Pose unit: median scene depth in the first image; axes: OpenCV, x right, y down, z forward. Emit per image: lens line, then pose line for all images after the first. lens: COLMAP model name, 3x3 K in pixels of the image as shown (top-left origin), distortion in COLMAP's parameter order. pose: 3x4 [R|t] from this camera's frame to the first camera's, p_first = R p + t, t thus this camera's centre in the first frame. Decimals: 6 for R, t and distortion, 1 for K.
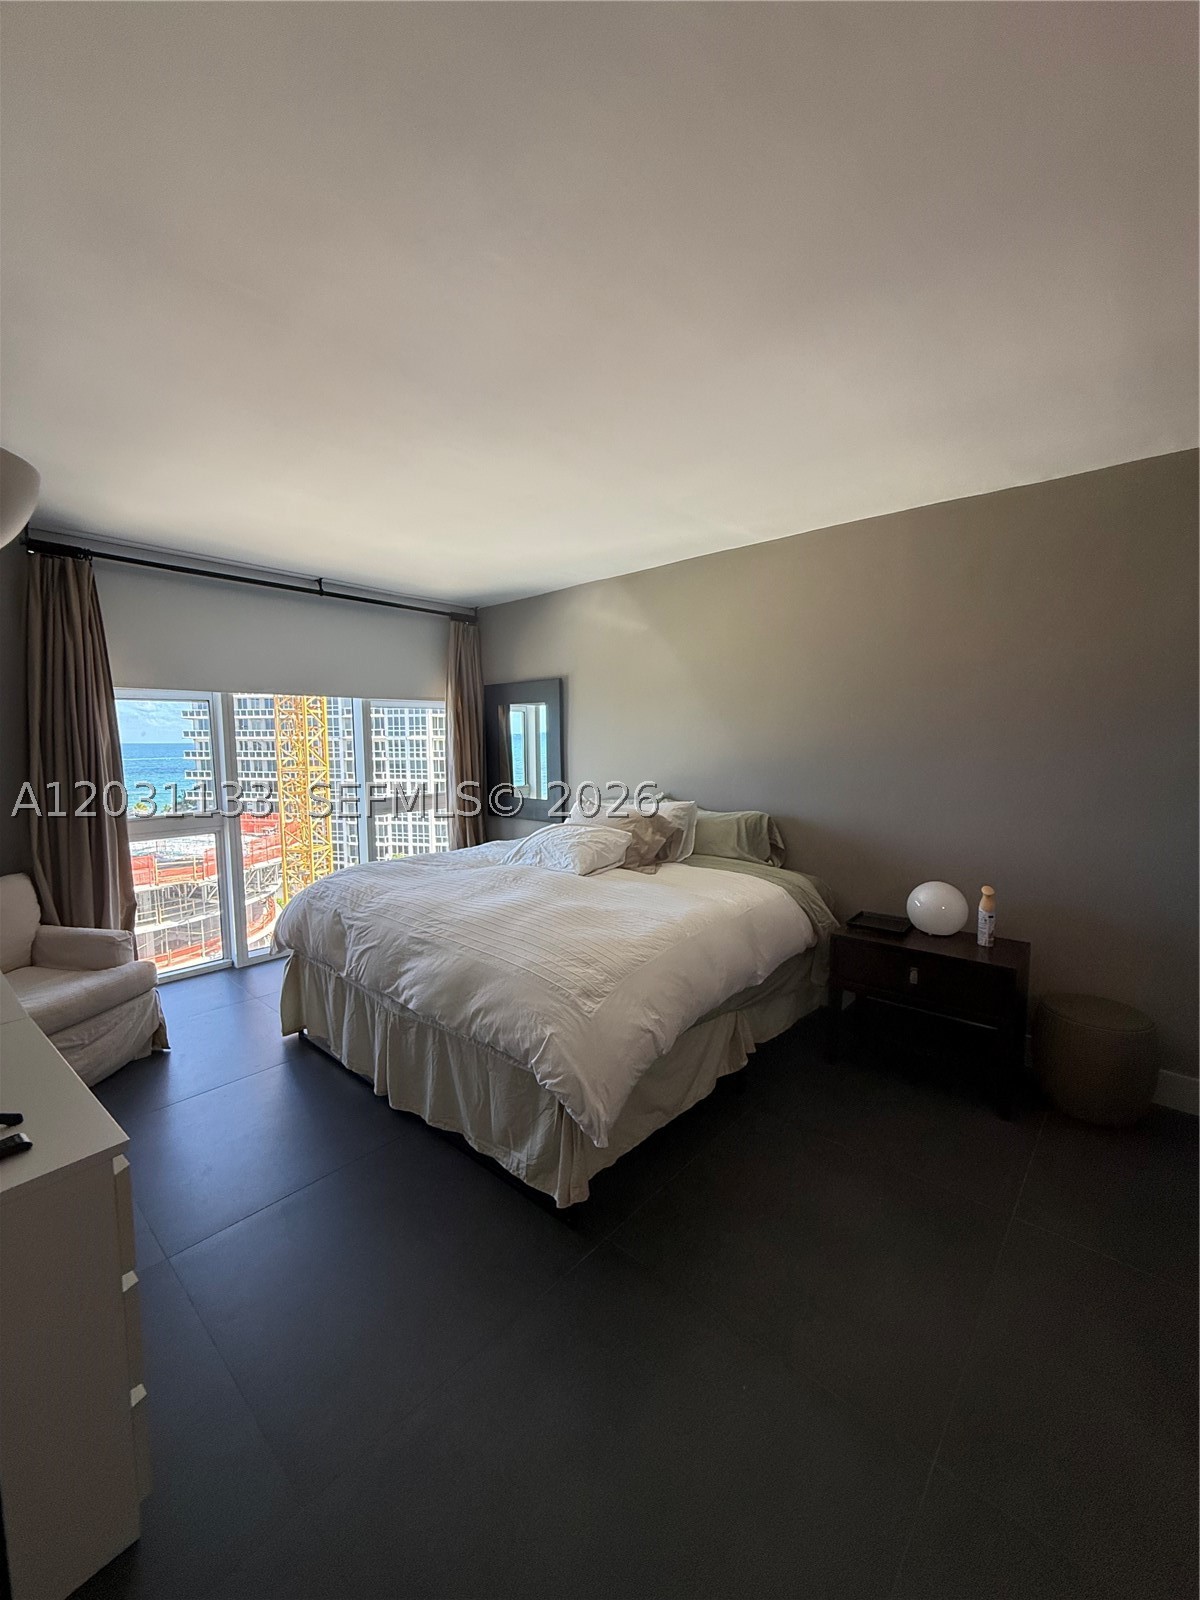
lens RADIAL K [[633.1, 0, 594.9], [0, 633.1, 800.9], [0, 0, 1]] dist [-0.000711, -0.000762]
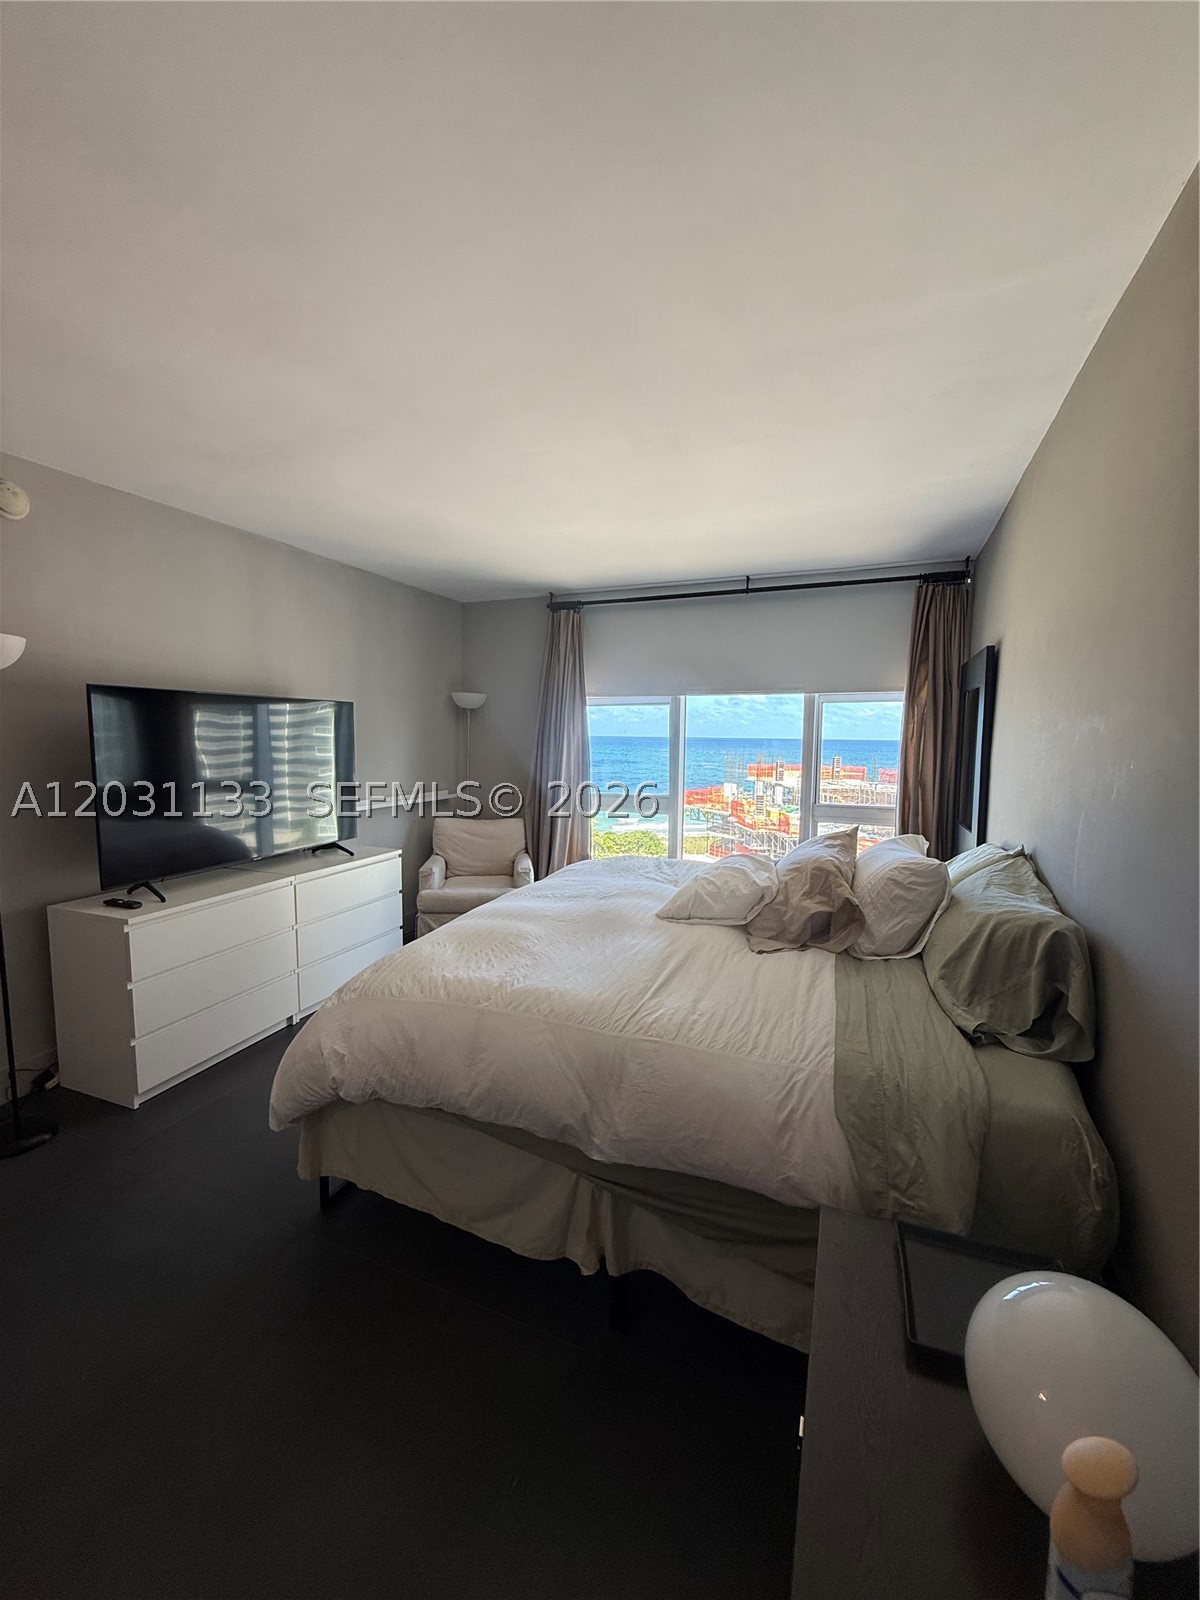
lens RADIAL K [[633.1, 0, 592.9], [0, 633.1, 791.7], [0, 0, 1]] dist [-0.000711, -0.000762]
pose [[0.326786, 0.093210, -0.940491, 0.564288], [-0.104146, 0.992616, 0.062189, -0.060864], [0.939342, 0.077626, 0.334081, 0.564263]]
